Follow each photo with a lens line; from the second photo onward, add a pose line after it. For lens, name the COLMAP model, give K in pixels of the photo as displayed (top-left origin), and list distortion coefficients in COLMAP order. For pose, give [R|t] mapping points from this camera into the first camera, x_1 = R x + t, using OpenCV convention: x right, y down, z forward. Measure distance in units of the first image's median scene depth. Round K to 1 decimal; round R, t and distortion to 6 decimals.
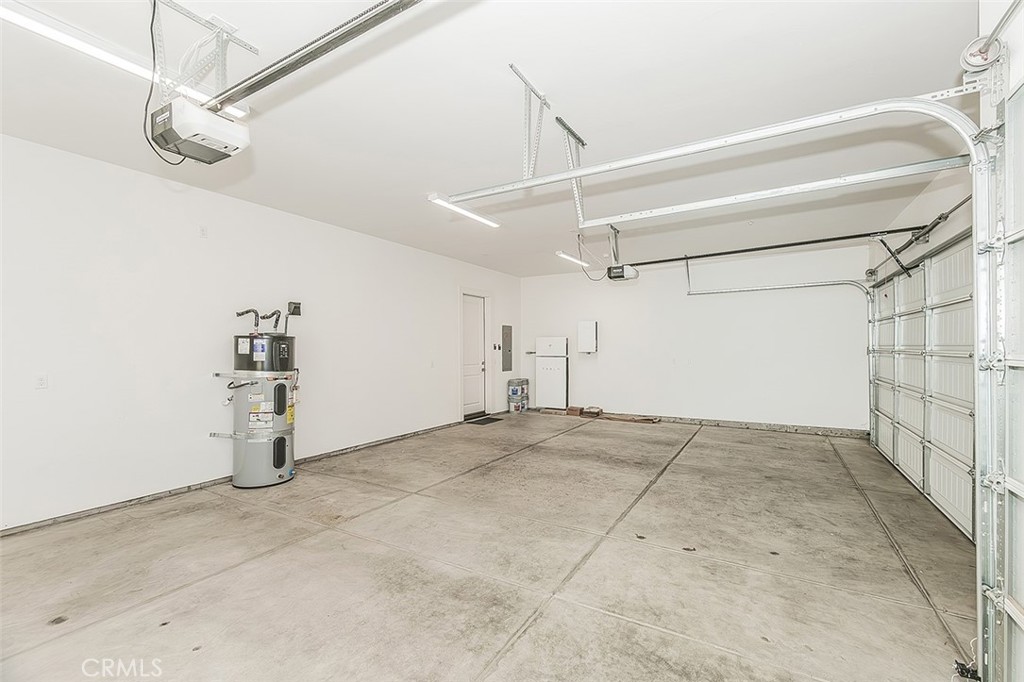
lens RADIAL K [[432.8, 0, 519.6], [0, 432.8, 344.3], [0, 0, 1]] dist [0.004927, -0.001597]
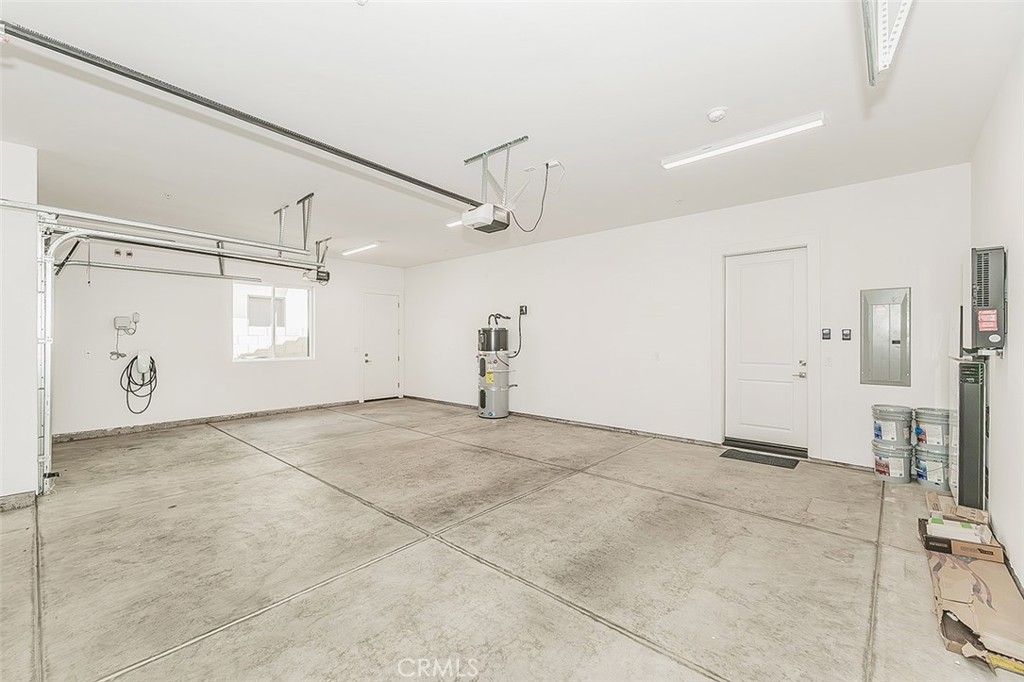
lens RADIAL K [[416.9, 0, 509.1], [0, 416.9, 339.8], [0, 0, 1]] dist [0.001446, 0.000998]
pose [[-0.191283, 0.004990, -0.981522, 0.990489], [0.006872, 0.999969, 0.003745, 0.013275], [0.981511, -0.006029, -0.191312, 1.373765]]
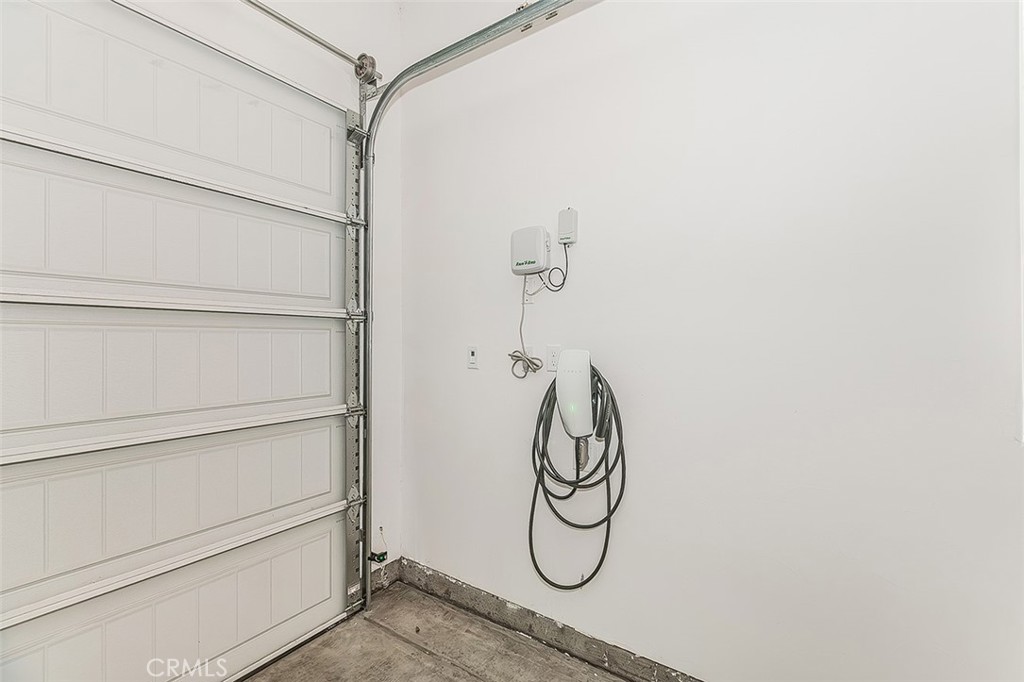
lens RADIAL K [[432.8, 0, 521.6], [0, 432.8, 343.6], [0, 0, 1]] dist [0.004927, -0.001597]
pose [[-0.998292, 0.005586, 0.058161, -0.071486], [0.005429, 0.999981, -0.002851, 0.040405], [-0.058176, -0.002530, -0.998303, 0.325253]]
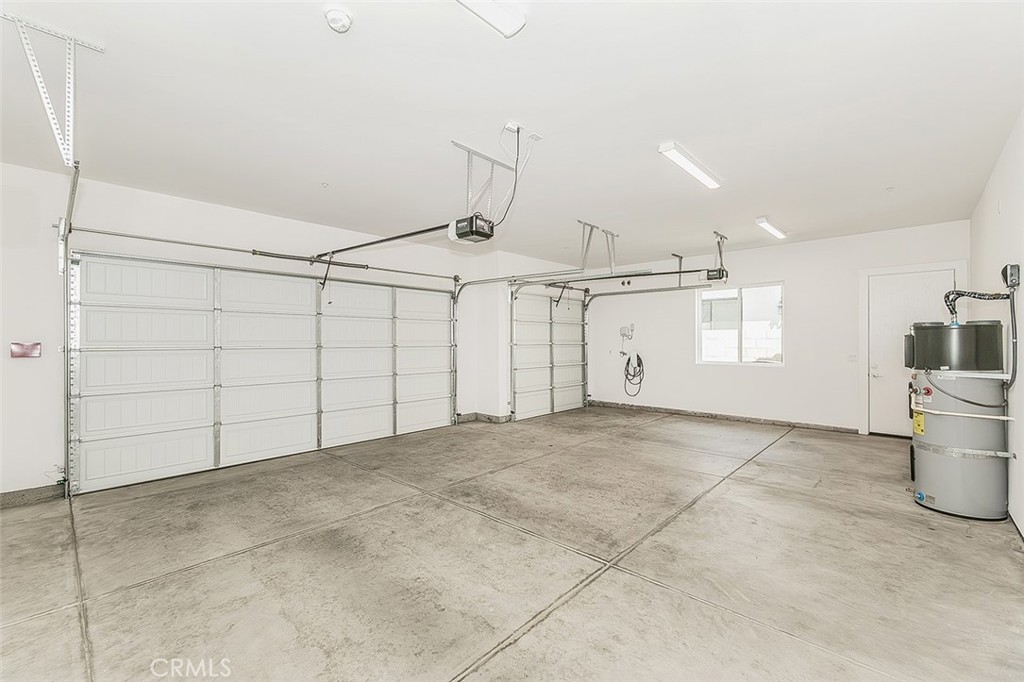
lens RADIAL K [[432.8, 0, 507.5], [0, 432.8, 341.3], [0, 0, 1]] dist [0.004927, -0.001597]
pose [[-0.978113, 0.003412, 0.208047, 0.053723], [0.002341, 0.999983, -0.005395, 0.011194], [-0.208062, -0.004790, -0.978104, 1.958057]]
